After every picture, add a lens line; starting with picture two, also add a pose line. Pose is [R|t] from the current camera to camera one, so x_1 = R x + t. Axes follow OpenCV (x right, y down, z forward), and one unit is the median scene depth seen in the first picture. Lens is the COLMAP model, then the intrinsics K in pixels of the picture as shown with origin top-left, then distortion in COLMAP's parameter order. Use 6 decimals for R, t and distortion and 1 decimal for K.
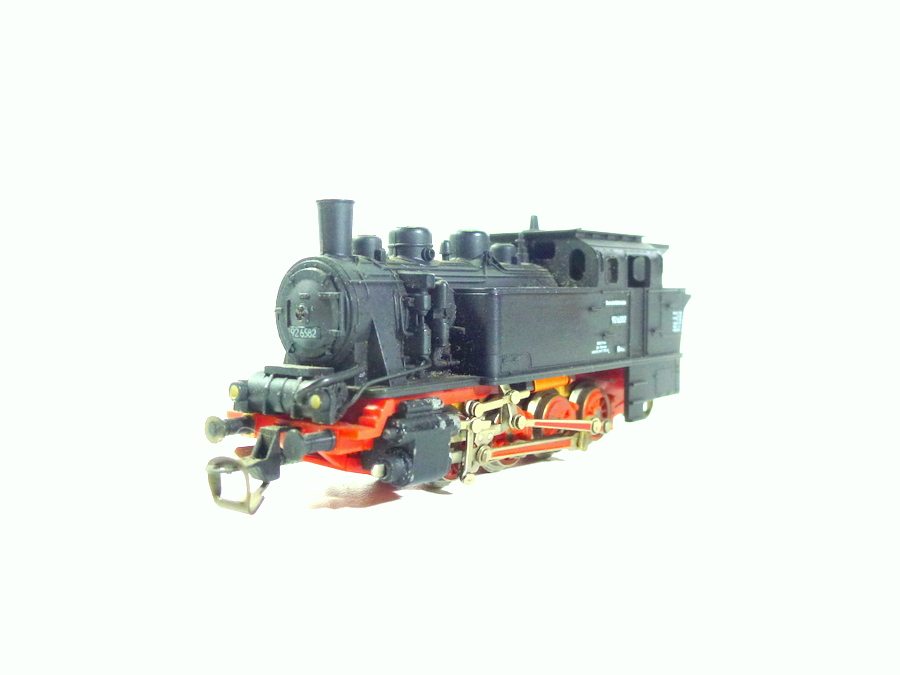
lens RADIAL K [[870.9, 0, 450.0], [0, 870.9, 337.5], [0, 0, 1]] dist [0.006121, 0.000982]
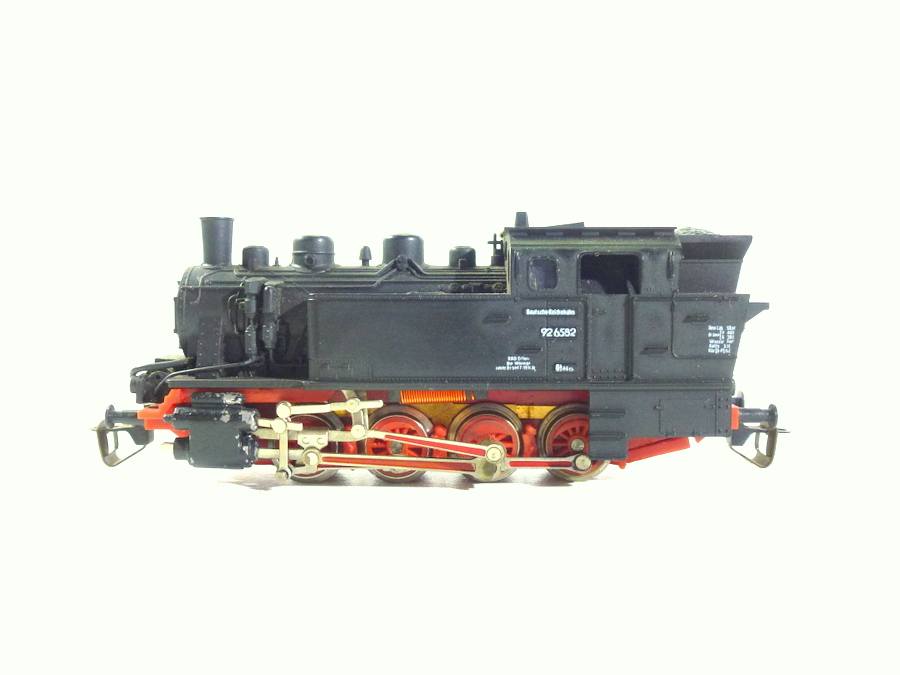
lens RADIAL K [[870.9, 0, 450.0], [0, 870.9, 337.5], [0, 0, 1]] dist [0.006121, 0.000982]
pose [[0.623597, 0.049145, -0.780200, 0.818809], [-0.043658, 0.998654, 0.028010, -0.036072], [0.780526, 0.016595, 0.624903, 0.424712]]
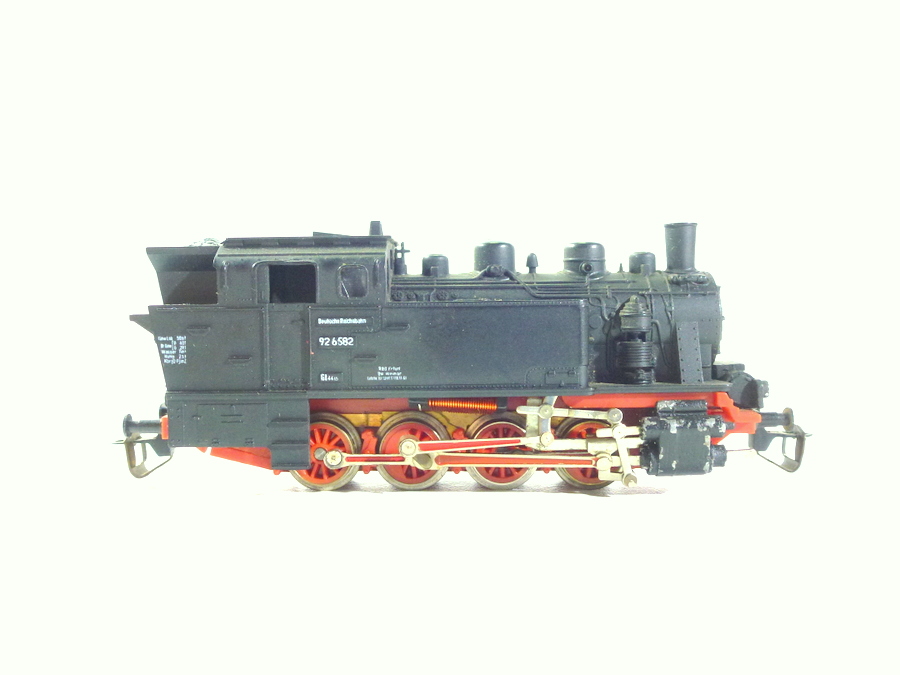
lens RADIAL K [[870.9, 0, 450.0], [0, 870.9, 337.5], [0, 0, 1]] dist [0.006121, 0.000982]
pose [[0.576967, 0.030855, -0.816185, 0.975349], [-0.023708, 0.999498, 0.021026, -0.045995], [0.816424, 0.007219, 0.577408, 0.632489]]
